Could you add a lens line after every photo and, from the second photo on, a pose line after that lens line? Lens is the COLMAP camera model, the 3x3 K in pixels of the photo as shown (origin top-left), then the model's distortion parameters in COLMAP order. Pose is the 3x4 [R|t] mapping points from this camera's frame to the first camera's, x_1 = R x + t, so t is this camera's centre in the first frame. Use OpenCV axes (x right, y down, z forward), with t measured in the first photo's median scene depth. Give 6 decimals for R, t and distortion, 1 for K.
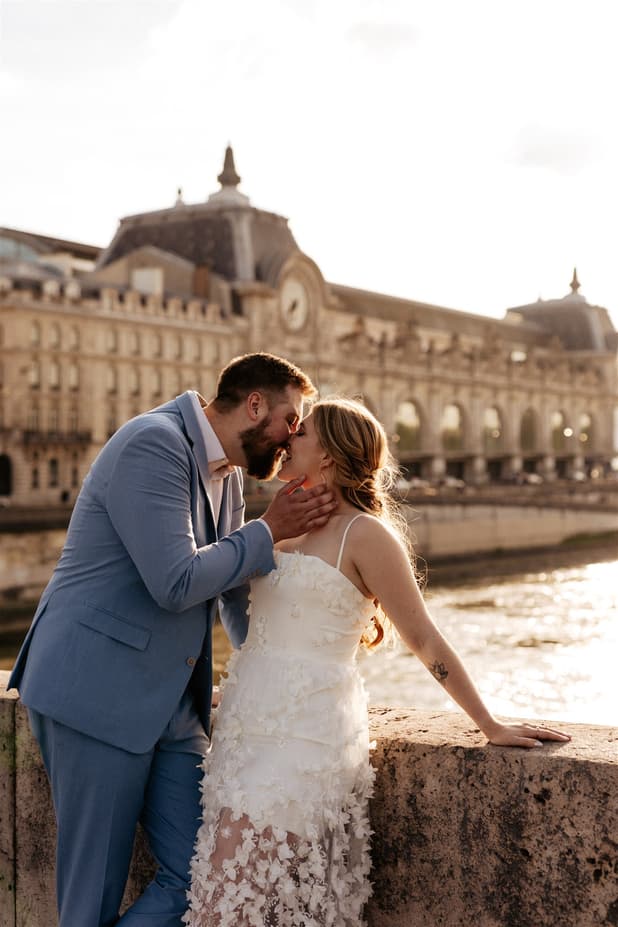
lens RADIAL K [[1185.9, 0, 309.5], [0, 1185.9, 432.7], [0, 0, 1]] dist [-0.023788, -0.018847]
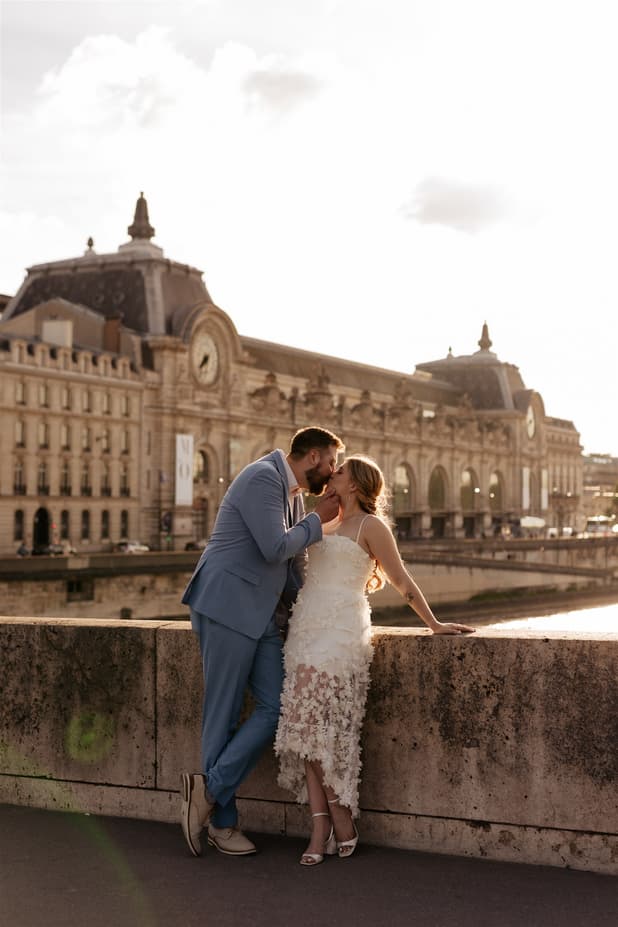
lens RADIAL K [[1524.6, 0, 309.0], [0, 1524.6, 463.5], [0, 0, 1]] dist [-0.266323, -0.028014]
pose [[0.994522, 0.010953, 0.103949, -0.058220], [-0.008564, 0.999689, -0.023406, 0.008382], [-0.104173, 0.022387, 0.994307, -0.270120]]
